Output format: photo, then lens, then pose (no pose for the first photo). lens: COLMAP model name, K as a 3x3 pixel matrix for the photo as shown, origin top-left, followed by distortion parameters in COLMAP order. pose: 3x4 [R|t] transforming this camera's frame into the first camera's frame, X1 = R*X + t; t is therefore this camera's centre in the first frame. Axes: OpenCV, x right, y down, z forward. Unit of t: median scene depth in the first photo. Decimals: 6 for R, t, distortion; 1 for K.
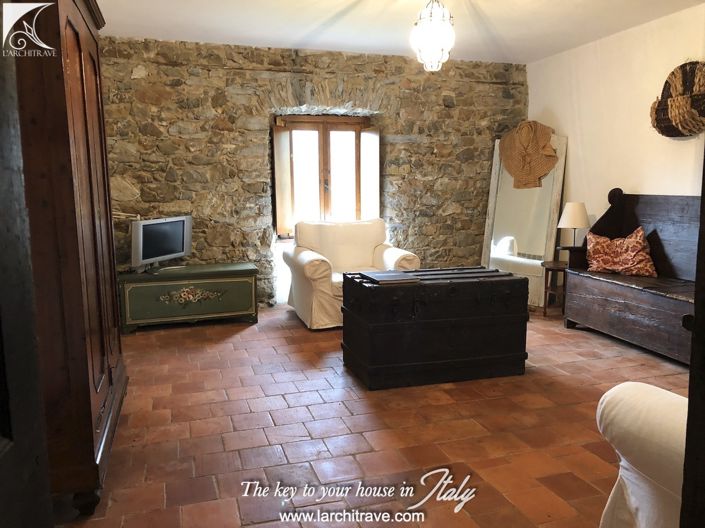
lens RADIAL K [[570.4, 0, 353.6], [0, 570.4, 263.1], [0, 0, 1]] dist [0.030732, -0.012965]
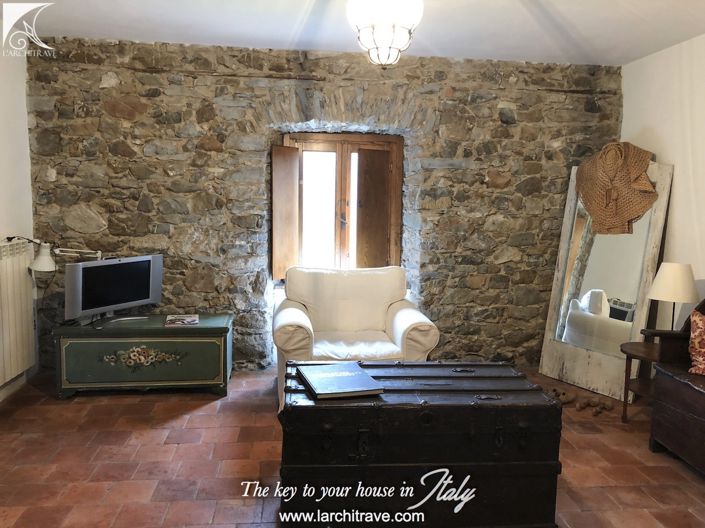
lens RADIAL K [[570.4, 0, 350.5], [0, 570.4, 261.7], [0, 0, 1]] dist [0.030732, -0.012965]
pose [[0.979689, 0.050826, -0.193975, 0.132157], [-0.056083, 0.998190, -0.021701, -0.066883], [0.192521, 0.032139, 0.980766, 0.241653]]
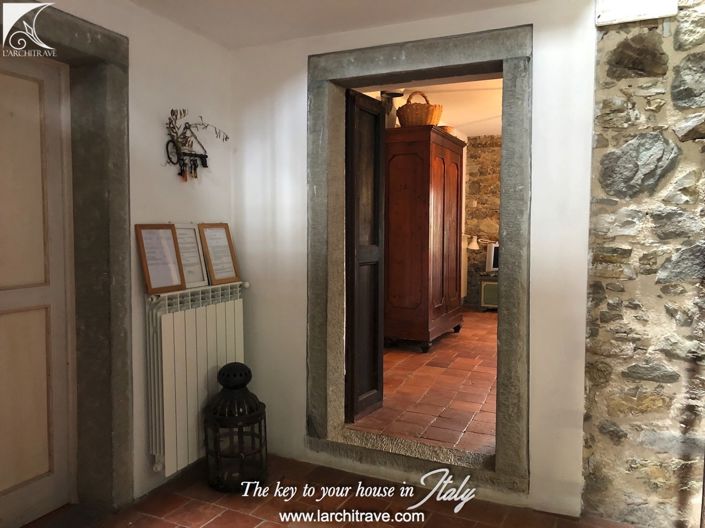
lens RADIAL K [[570.4, 0, 352.2], [0, 570.4, 267.5], [0, 0, 1]] dist [0.030732, -0.012965]
pose [[0.743764, 0.060044, -0.665740, 0.373446], [-0.098814, 0.994891, -0.020665, 0.058207], [0.661098, 0.081155, 0.745898, -0.438680]]
